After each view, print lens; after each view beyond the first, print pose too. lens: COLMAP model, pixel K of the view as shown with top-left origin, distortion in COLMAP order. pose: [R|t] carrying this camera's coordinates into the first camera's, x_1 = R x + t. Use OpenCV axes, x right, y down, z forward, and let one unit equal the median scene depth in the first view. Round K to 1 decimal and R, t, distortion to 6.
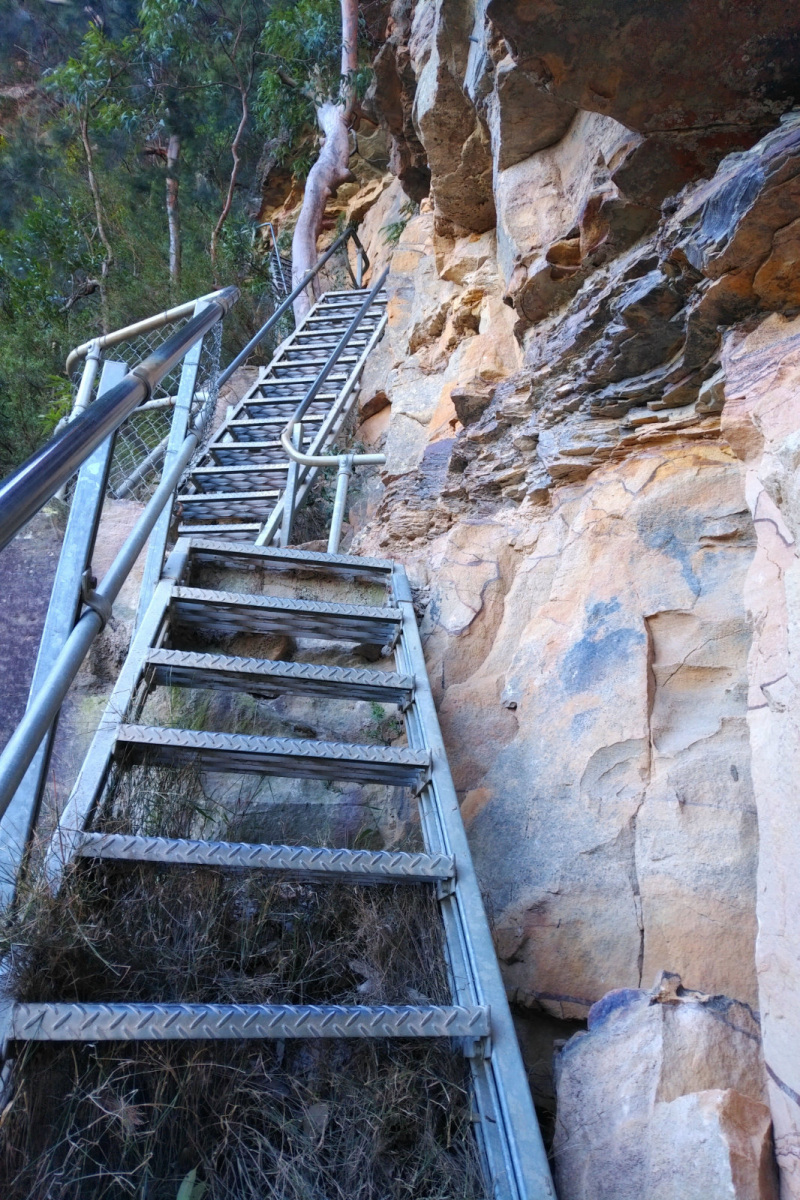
lens RADIAL K [[890.2, 0, 400.0], [0, 890.2, 600.0], [0, 0, 1]] dist [0.040702, -0.058345]
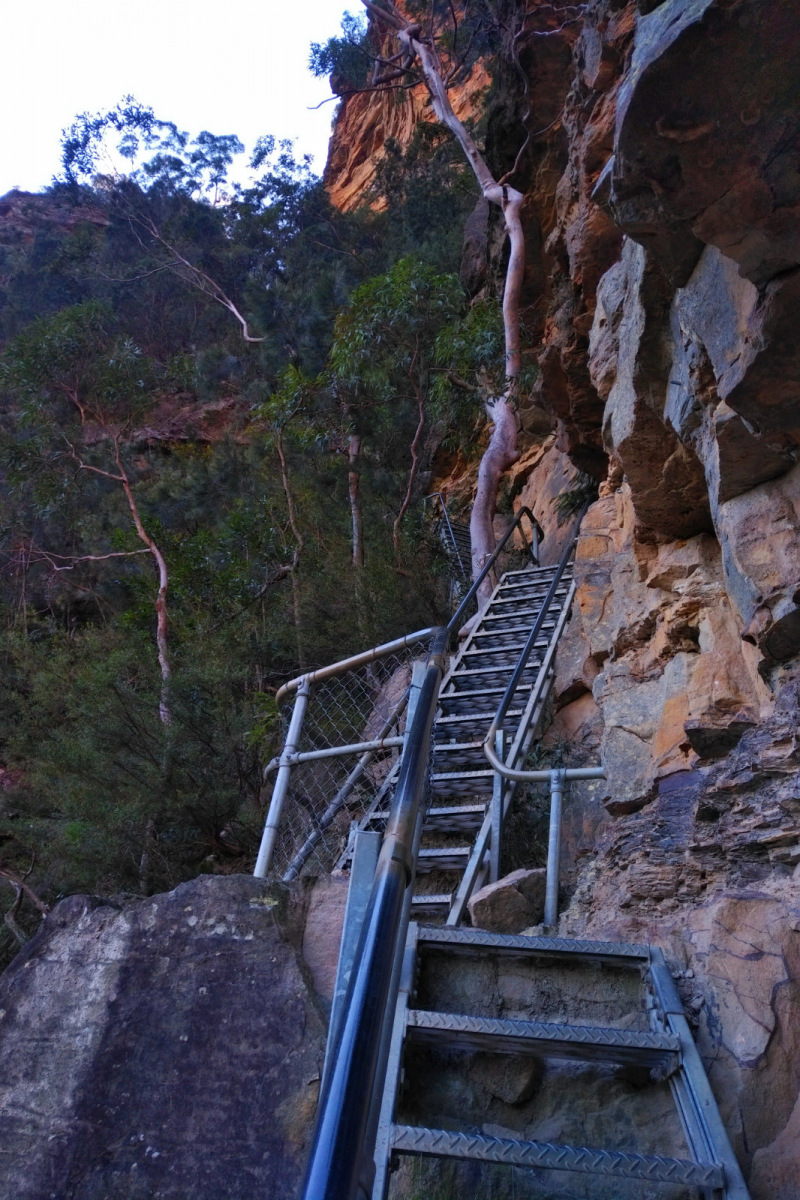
lens RADIAL K [[890.2, 0, 400.0], [0, 890.2, 600.0], [0, 0, 1]] dist [0.040702, -0.058345]
pose [[0.980883, -0.073905, -0.180019, -0.046183], [0.025227, 0.965562, -0.258946, -0.109353], [0.192957, 0.249454, 0.948968, 0.040831]]
